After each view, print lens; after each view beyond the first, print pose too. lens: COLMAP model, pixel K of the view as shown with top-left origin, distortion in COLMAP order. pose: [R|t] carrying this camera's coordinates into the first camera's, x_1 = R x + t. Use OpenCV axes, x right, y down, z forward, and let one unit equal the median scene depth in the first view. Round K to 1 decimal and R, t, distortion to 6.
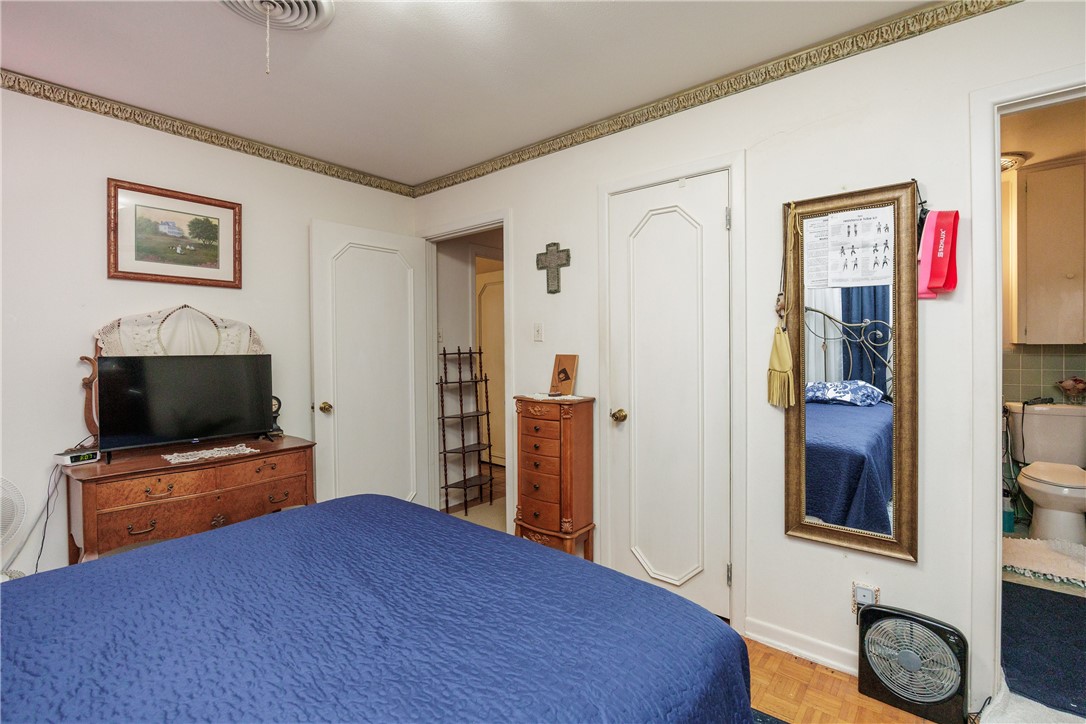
lens RADIAL K [[499.2, 0, 543.5], [0, 499.2, 353.0], [0, 0, 1]] dist [-0.002473, -0.000082]
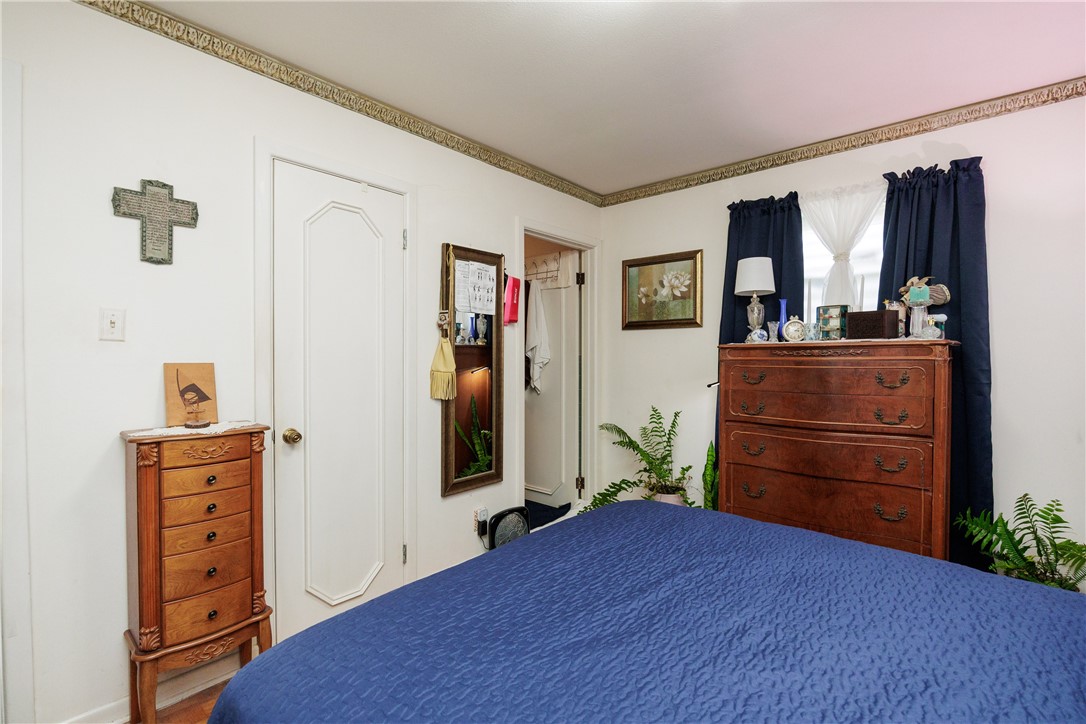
lens RADIAL K [[499.2, 0, 540.9], [0, 499.2, 358.3], [0, 0, 1]] dist [-0.002473, -0.000082]
pose [[0.023922, -0.006408, 0.999693, -0.631309], [0.006906, 0.999957, 0.006245, -0.004245], [-0.999690, 0.006755, 0.023965, 0.559579]]
